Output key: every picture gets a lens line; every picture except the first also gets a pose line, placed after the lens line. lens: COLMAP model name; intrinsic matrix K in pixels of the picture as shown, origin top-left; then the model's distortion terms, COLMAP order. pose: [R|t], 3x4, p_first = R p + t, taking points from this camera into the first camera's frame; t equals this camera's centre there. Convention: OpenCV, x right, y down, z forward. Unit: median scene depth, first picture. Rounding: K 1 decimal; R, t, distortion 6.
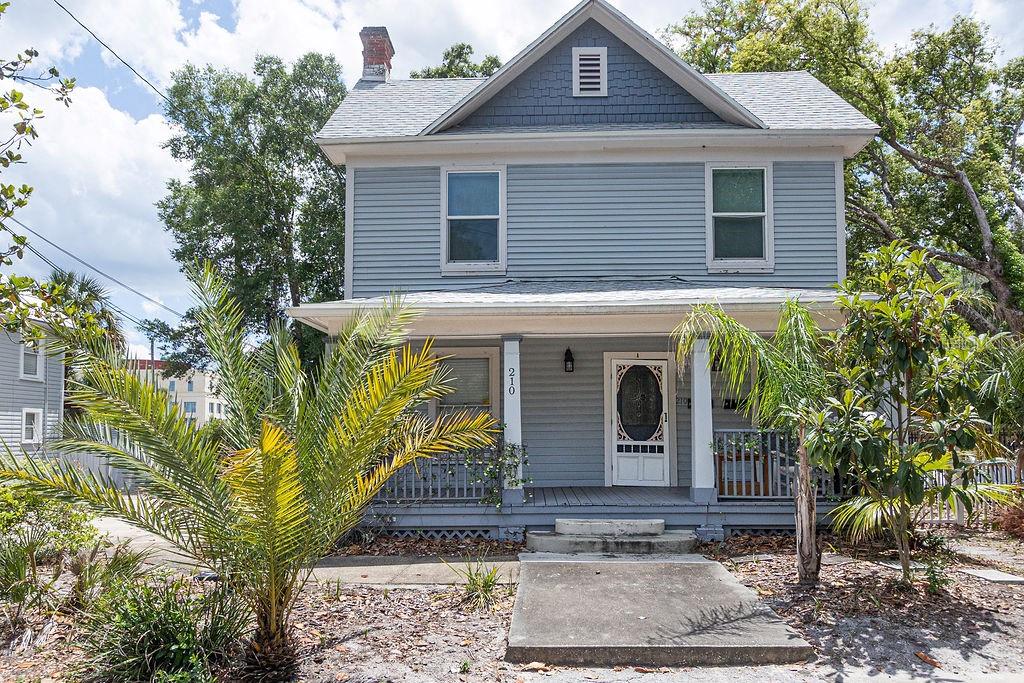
lens RADIAL K [[691.9, 0, 510.0], [0, 691.9, 344.7], [0, 0, 1]] dist [0.001552, -0.001561]
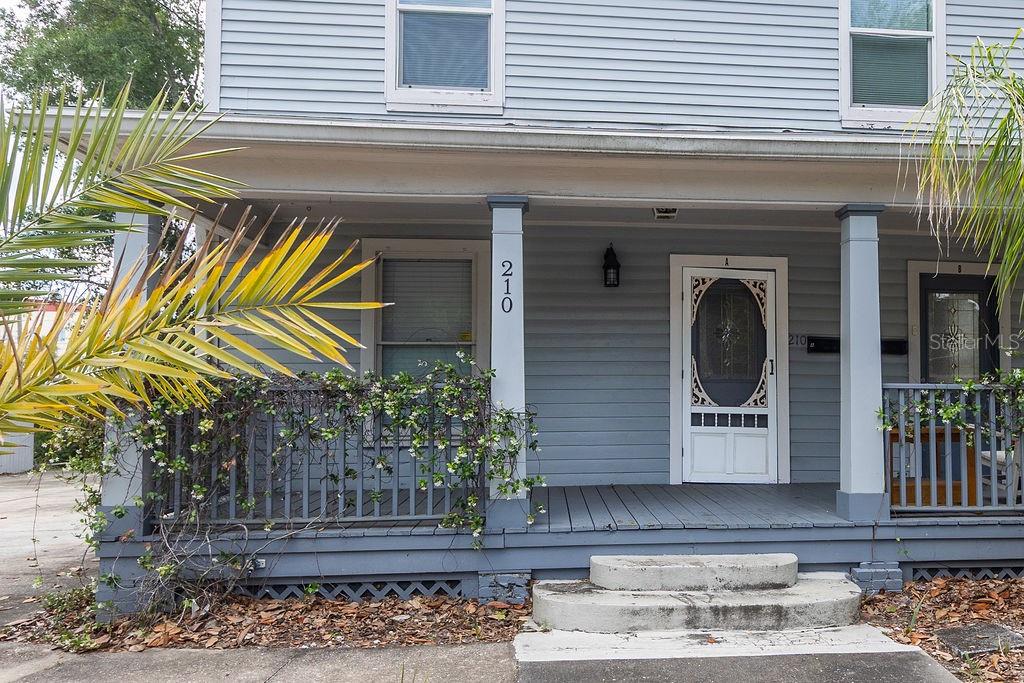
lens RADIAL K [[440.5, 0, 556.4], [0, 440.5, 362.5], [0, 0, 1]] dist [-0.001337, -0.000139]
pose [[0.998570, 0.008830, 0.052725, 0.022176], [-0.009768, 0.999798, 0.017543, 0.102408], [-0.052560, -0.018033, 0.998455, 0.673919]]
